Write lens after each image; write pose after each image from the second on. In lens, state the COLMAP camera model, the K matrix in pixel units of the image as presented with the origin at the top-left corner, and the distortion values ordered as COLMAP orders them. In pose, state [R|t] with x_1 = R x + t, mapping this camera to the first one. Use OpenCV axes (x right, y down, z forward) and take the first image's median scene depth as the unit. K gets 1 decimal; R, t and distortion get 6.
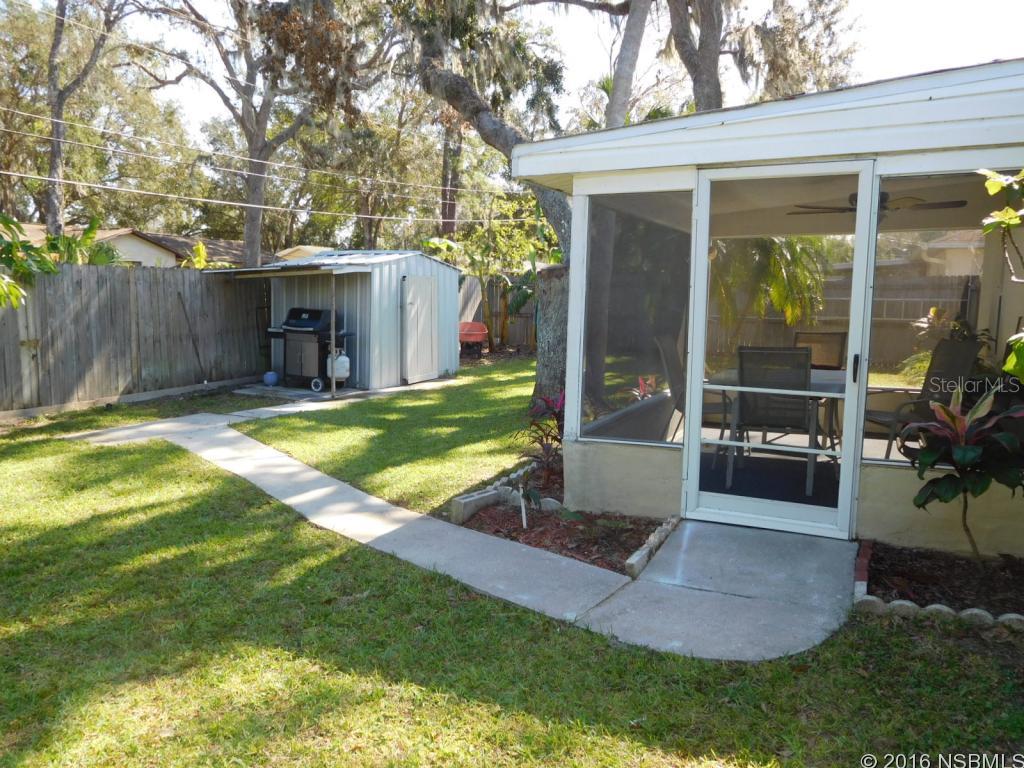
lens RADIAL K [[764.1, 0, 511.3], [0, 764.1, 380.5], [0, 0, 1]] dist [-0.020839, -0.001427]
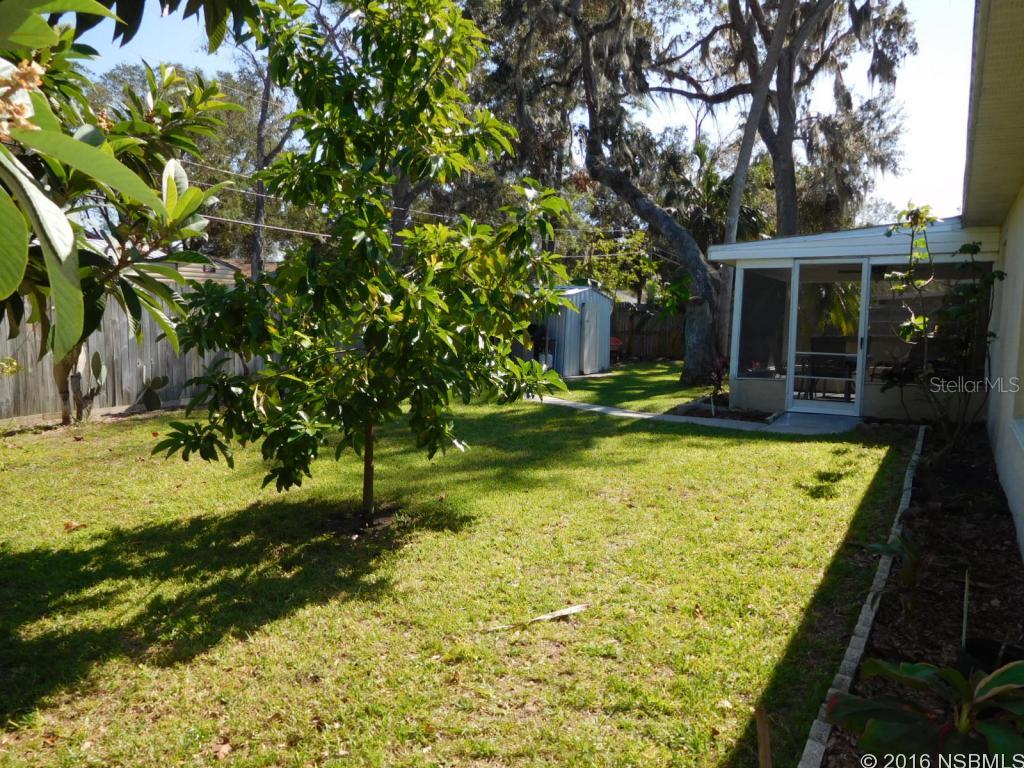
lens RADIAL K [[764.1, 0, 512.8], [0, 764.1, 388.3], [0, 0, 1]] dist [-0.020839, -0.001427]
pose [[0.997228, 0.015108, -0.072854, -0.127598], [-0.016865, 0.999580, -0.023555, 0.054592], [0.072467, 0.024718, 0.997064, -0.401659]]
